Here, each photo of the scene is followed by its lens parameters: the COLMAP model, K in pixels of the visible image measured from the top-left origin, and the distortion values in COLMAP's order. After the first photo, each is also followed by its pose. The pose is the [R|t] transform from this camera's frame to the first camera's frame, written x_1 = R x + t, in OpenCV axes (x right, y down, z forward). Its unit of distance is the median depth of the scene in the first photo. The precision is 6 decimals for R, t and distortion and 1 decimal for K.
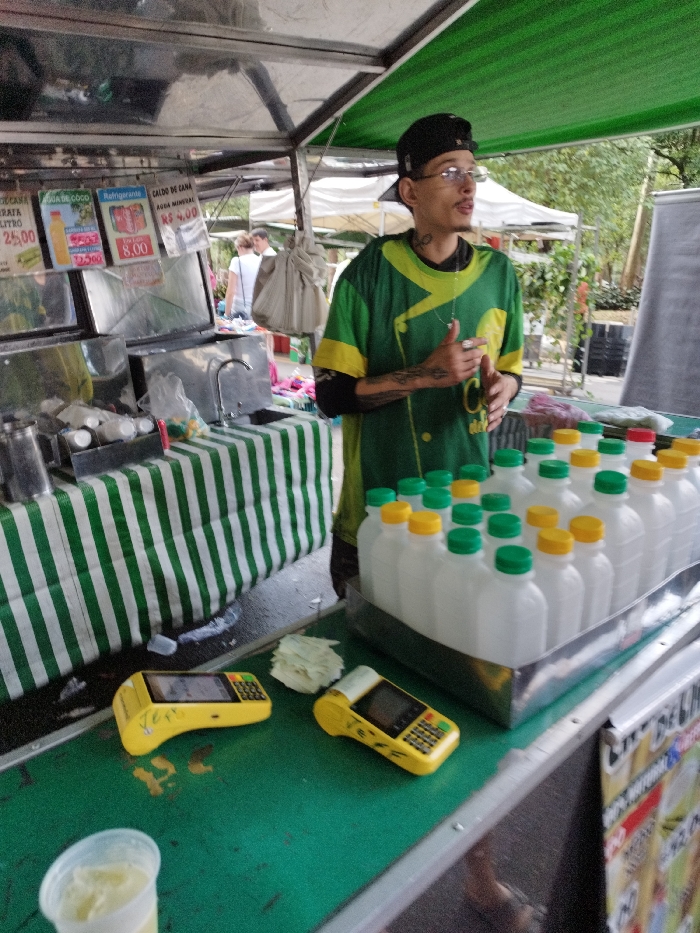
lens RADIAL K [[659.4, 0, 353.5], [0, 659.4, 466.7], [0, 0, 1]] dist [0.013647, -0.003068]
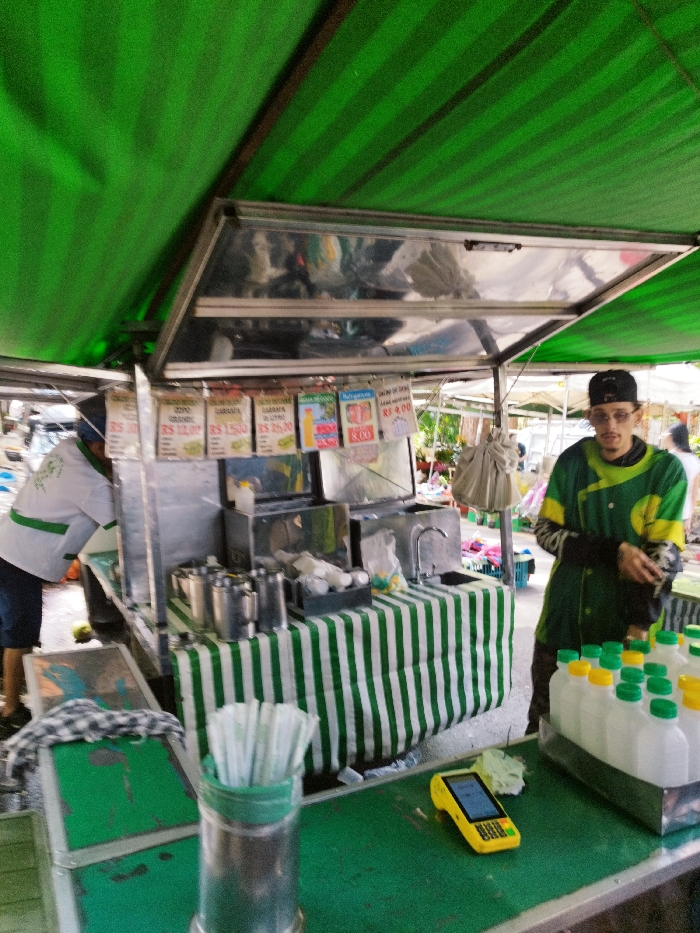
lens RADIAL K [[654.4, 0, 359.0], [0, 654.4, 464.8], [0, 0, 1]] dist [0.005442, -0.001374]
pose [[0.966258, 0.043032, -0.253955, -0.017677], [-0.101540, 0.969740, -0.222021, 0.001915], [0.236716, 0.240316, 0.941389, -0.177348]]
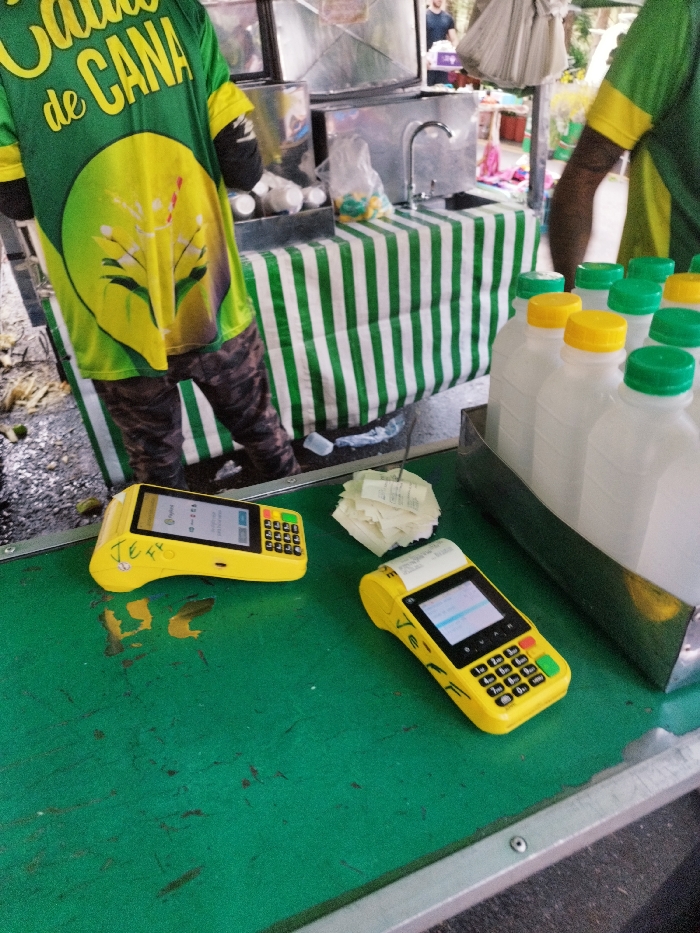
lens RADIAL K [[677.6, 0, 351.8], [0, 677.6, 461.6], [0, 0, 1]] dist [0.020175, -0.011046]
pose [[0.946511, 0.181018, -0.267112, 0.025471], [-0.104119, 0.954875, 0.278161, 0.015159], [0.305410, -0.235471, 0.922647, 0.105922]]
